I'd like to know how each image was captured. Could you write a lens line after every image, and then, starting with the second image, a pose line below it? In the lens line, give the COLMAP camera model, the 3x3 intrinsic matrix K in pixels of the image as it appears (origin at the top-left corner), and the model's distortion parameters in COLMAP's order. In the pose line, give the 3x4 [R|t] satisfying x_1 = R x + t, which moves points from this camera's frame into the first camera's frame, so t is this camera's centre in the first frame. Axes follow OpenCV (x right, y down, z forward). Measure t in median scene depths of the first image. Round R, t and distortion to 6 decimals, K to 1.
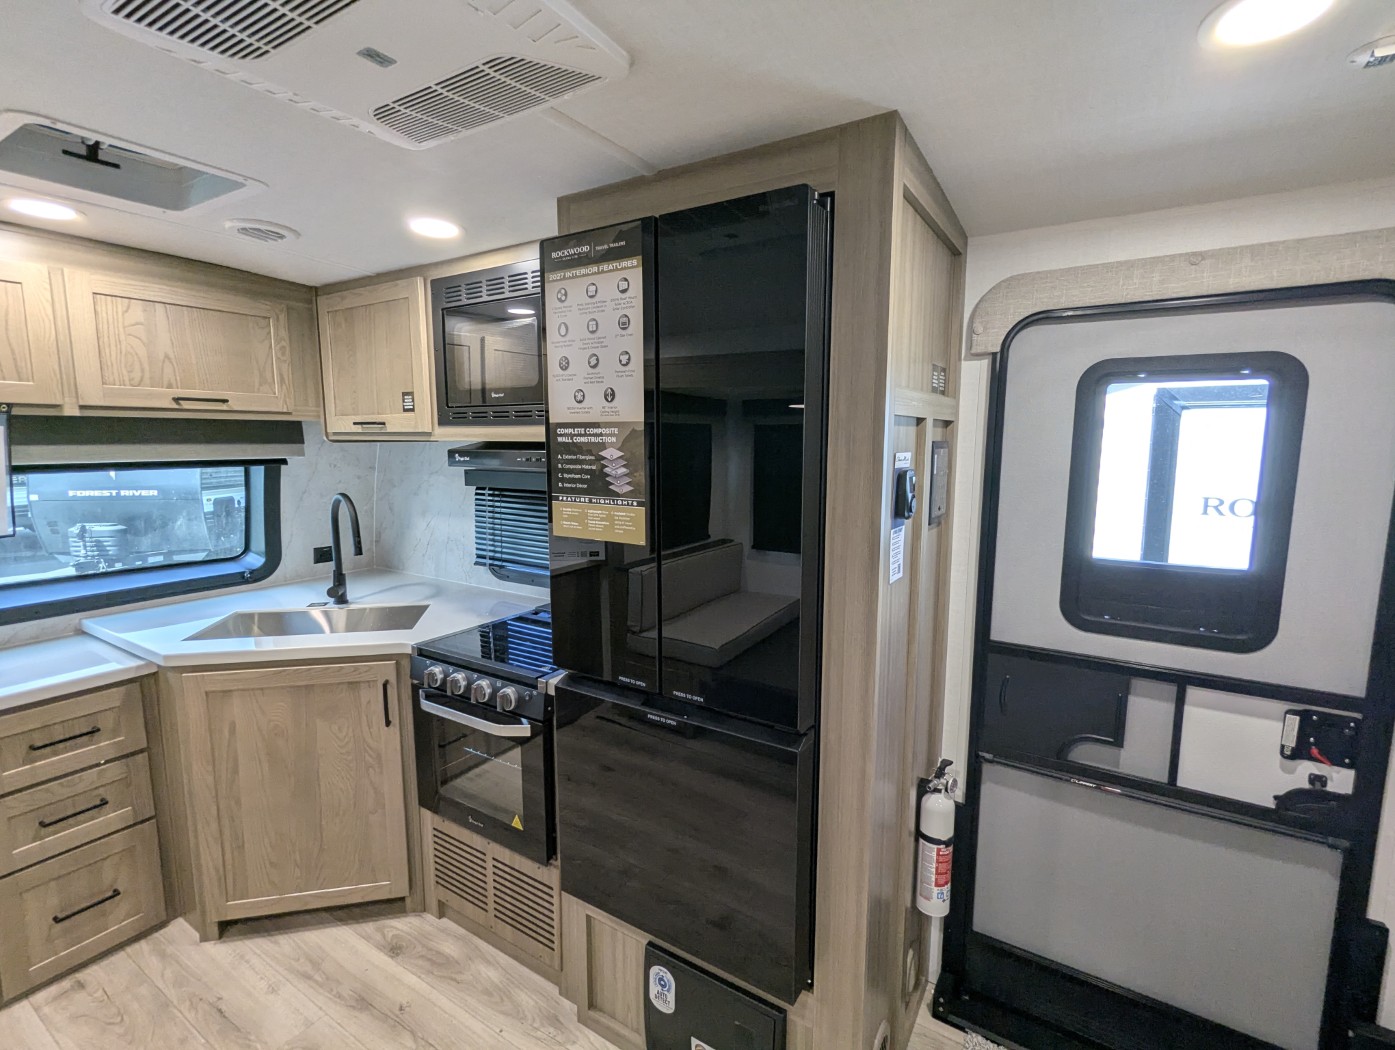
lens RADIAL K [[664.3, 0, 696.0], [0, 664.3, 527.9], [0, 0, 1]] dist [-0.000232, 0.001779]
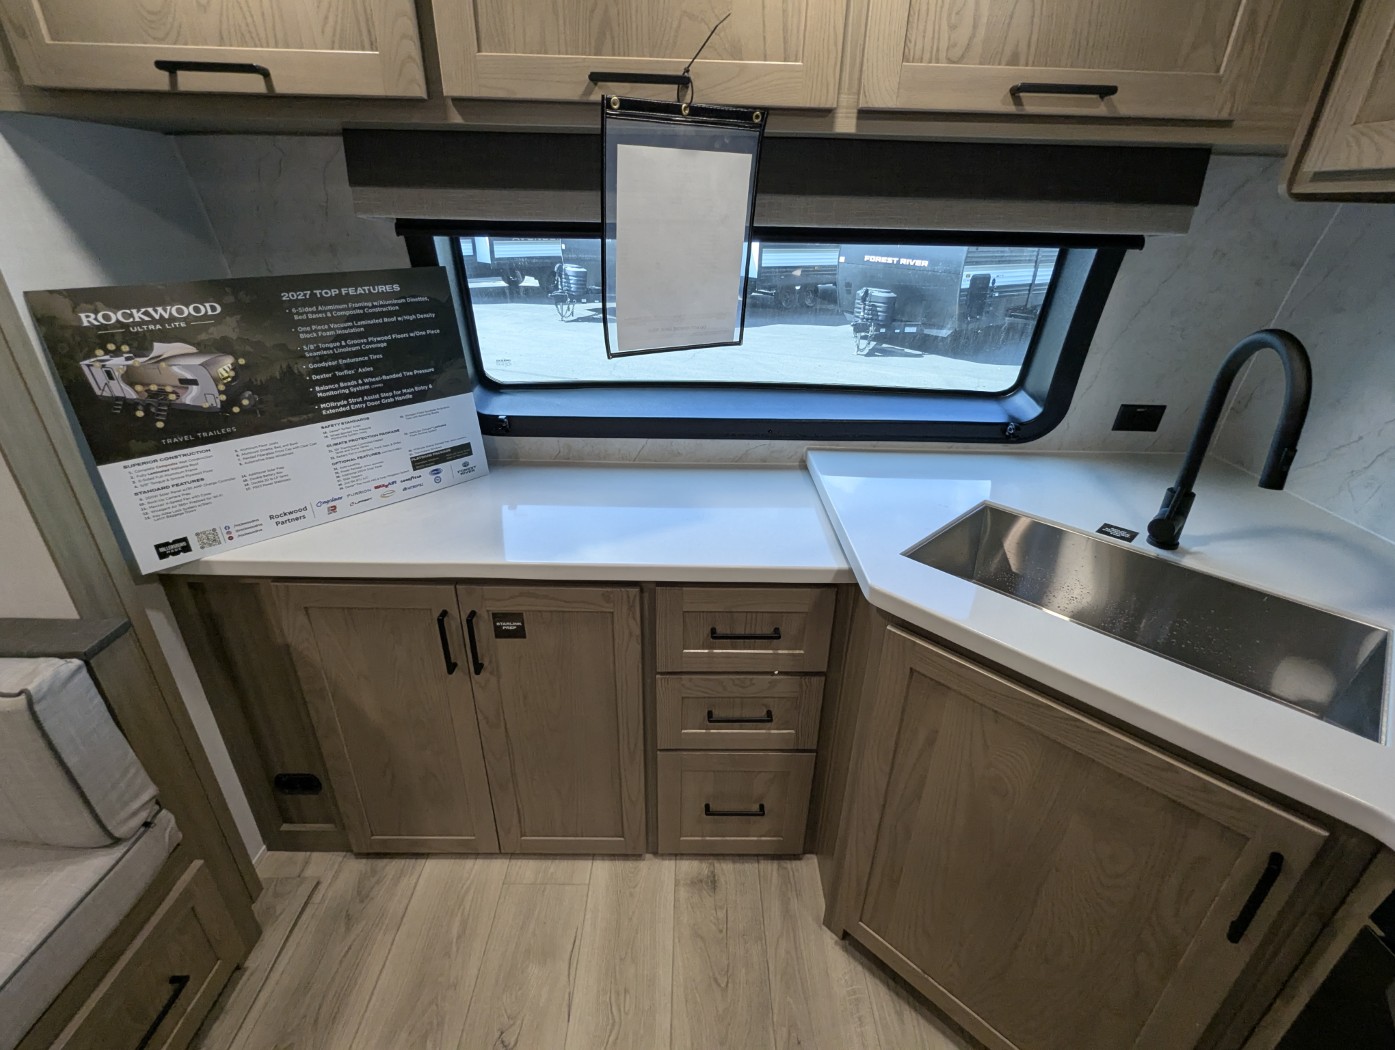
lens RADIAL K [[660.8, 0, 697.5], [0, 660.8, 525.0], [0, 0, 1]] dist [-0.001326, -0.000061]
pose [[0.543441, 0.377934, -0.749559, -0.449331], [-0.131630, 0.920238, 0.368558, -0.053629], [0.829063, -0.101625, 0.549842, 0.536927]]
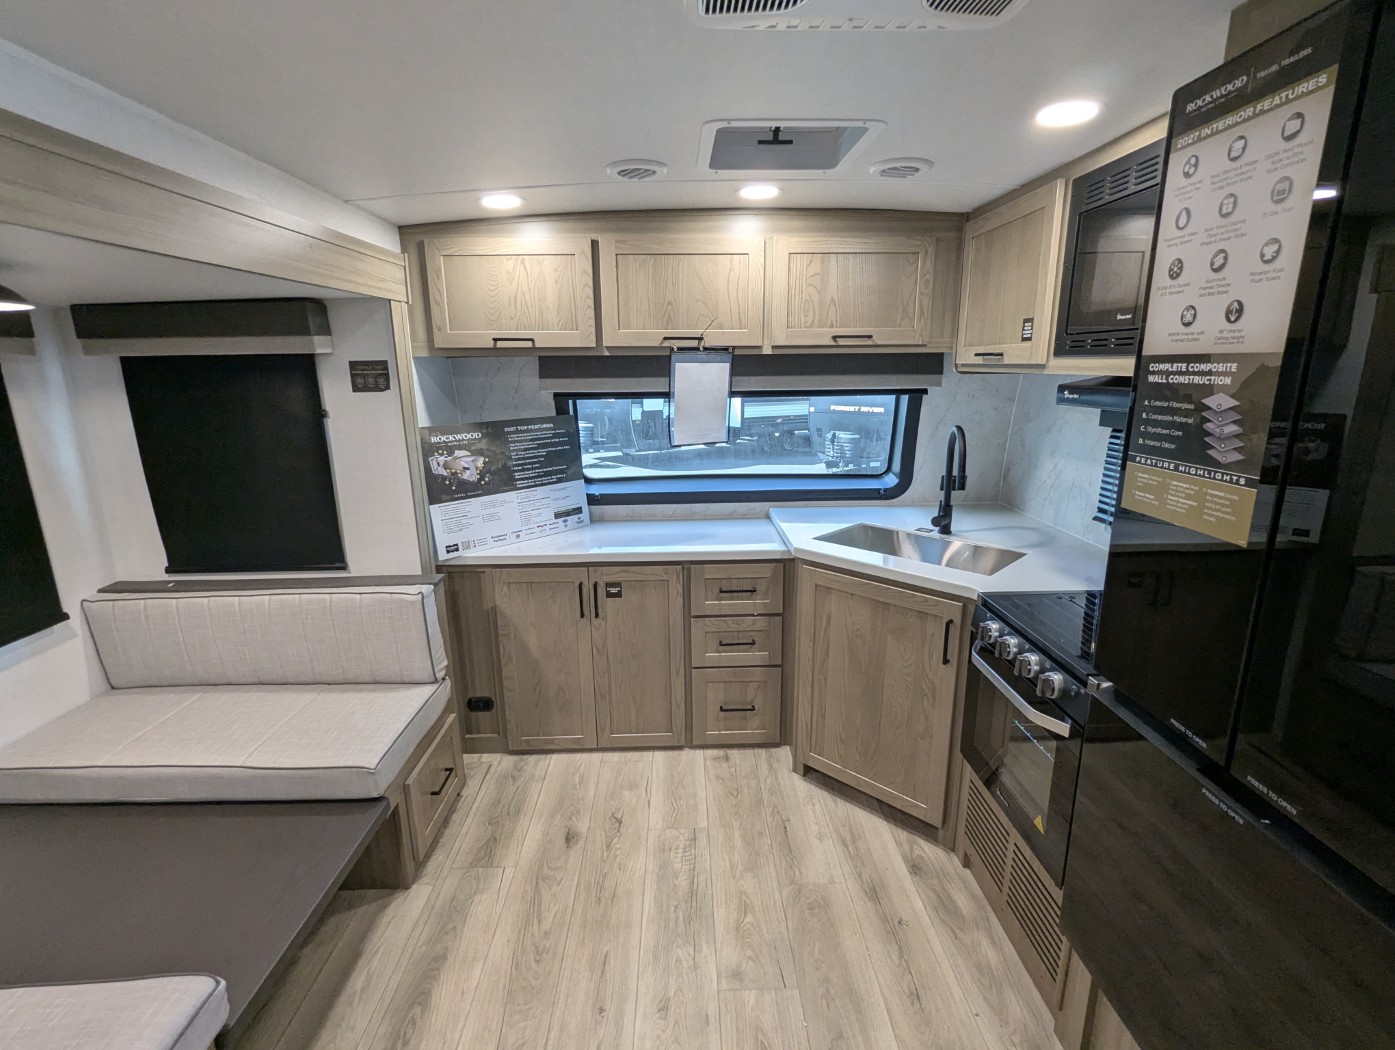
lens RADIAL K [[664.3, 0, 696.0], [0, 664.3, 527.9], [0, 0, 1]] dist [-0.000232, 0.001779]
pose [[0.558995, 0.191670, -0.806714, 0.099954], [-0.100257, 0.981402, 0.163703, -0.030909], [0.823087, -0.010631, 0.567815, 0.128352]]
